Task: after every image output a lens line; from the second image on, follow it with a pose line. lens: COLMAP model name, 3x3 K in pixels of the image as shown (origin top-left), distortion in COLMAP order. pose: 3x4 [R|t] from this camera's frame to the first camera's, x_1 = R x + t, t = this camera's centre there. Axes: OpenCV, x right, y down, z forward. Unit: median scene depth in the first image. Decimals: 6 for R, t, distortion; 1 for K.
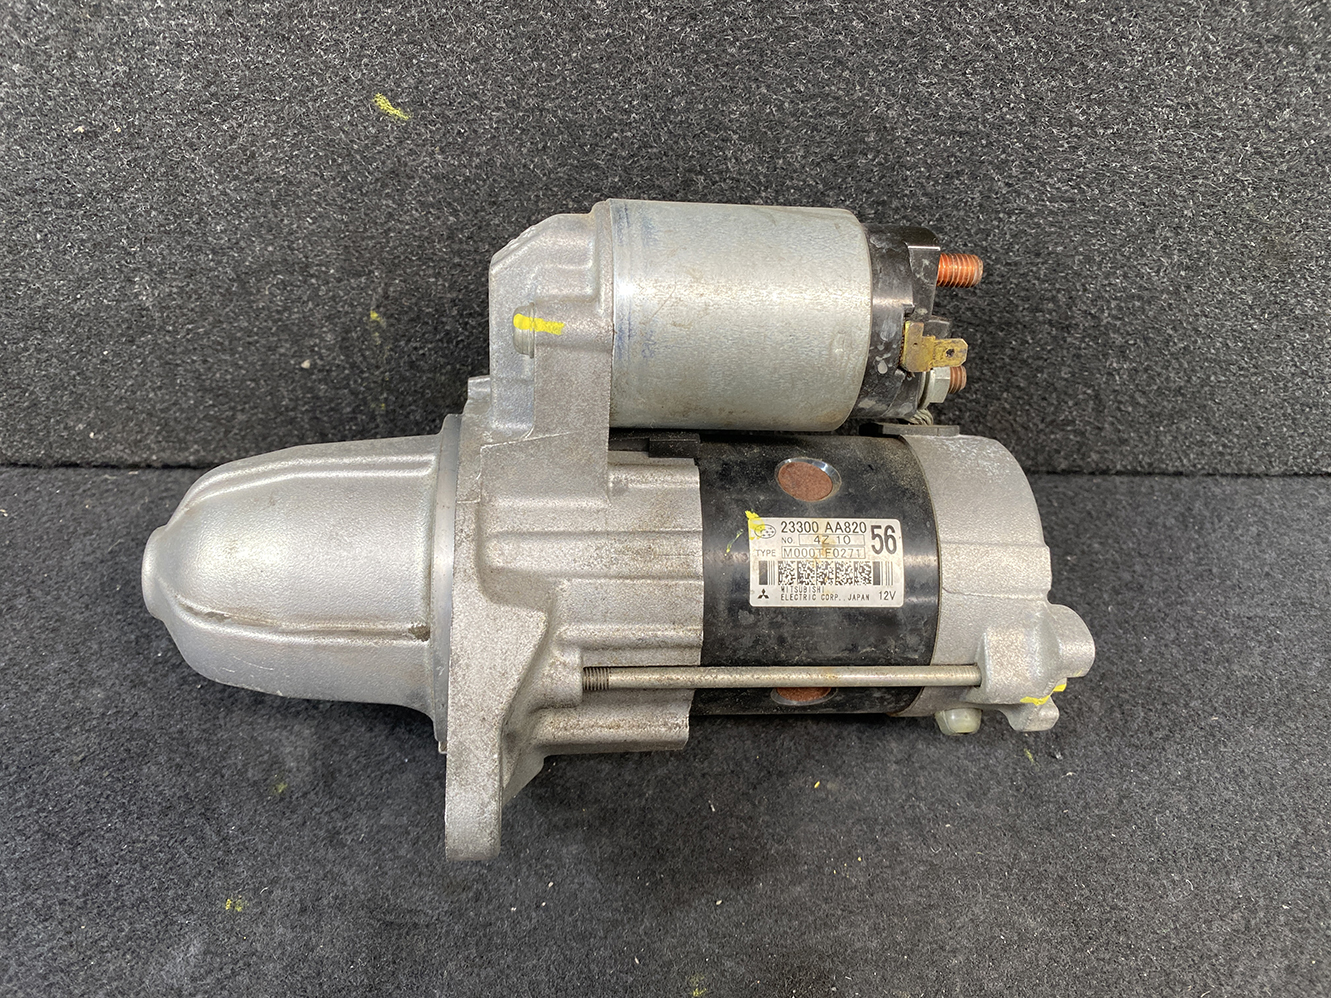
lens RADIAL K [[1026.7, 0, 665.5], [0, 1026.7, 499.0], [0, 0, 1]] dist [-0.010731, 0.001808]
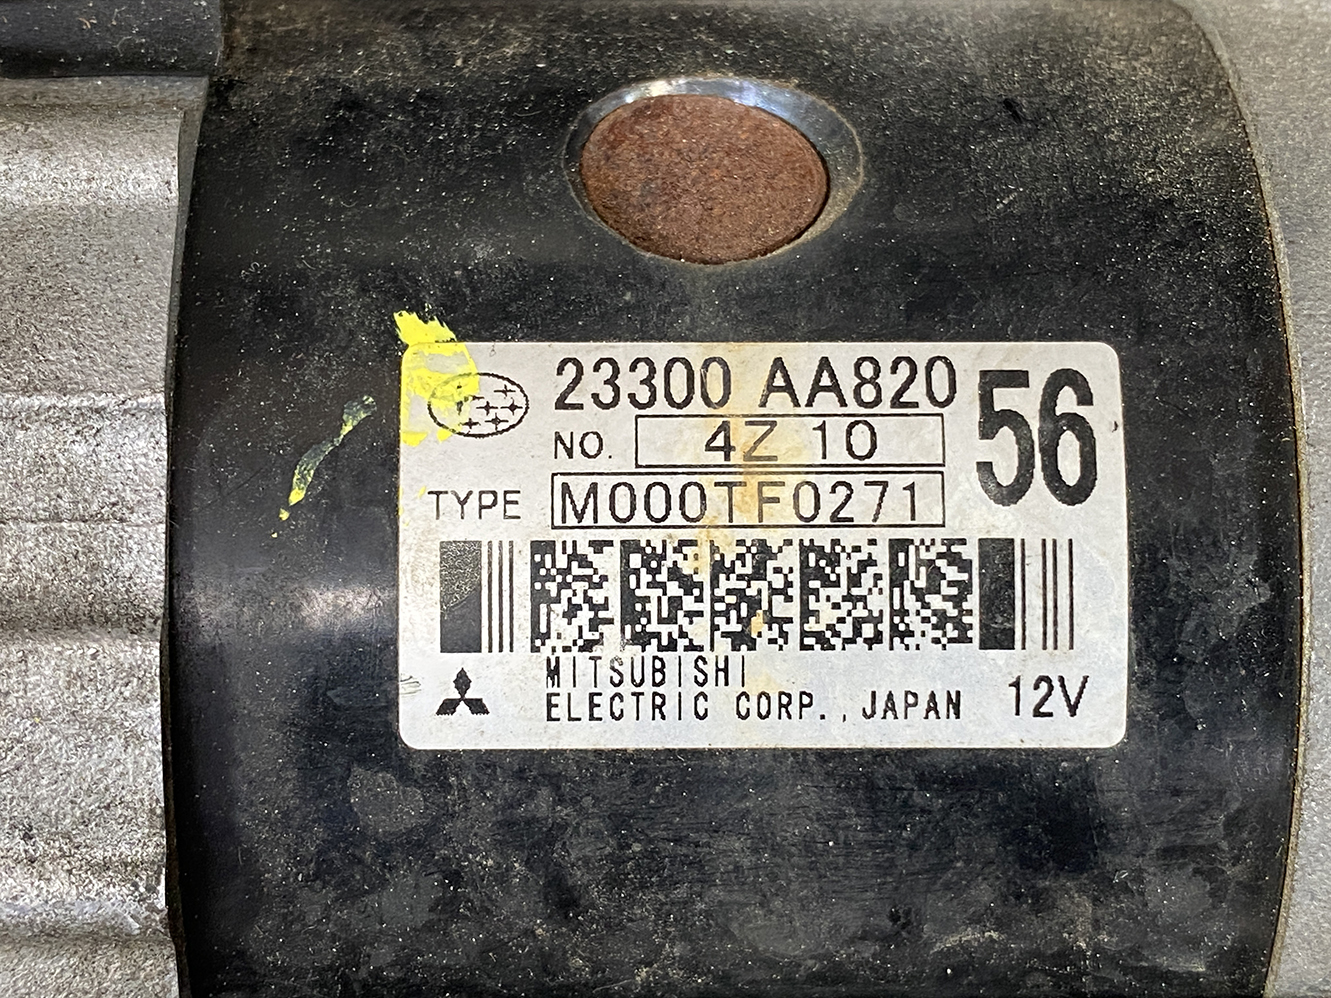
lens RADIAL K [[2512.3, 0, 665.5], [0, 2512.3, 499.0], [0, 0, 1]] dist [0.036949, 0.056216]
pose [[0.996469, -0.007845, -0.083591, 0.180522], [0.013951, 0.997255, 0.072721, 0.013185], [0.082791, -0.073631, 0.993843, 0.471589]]
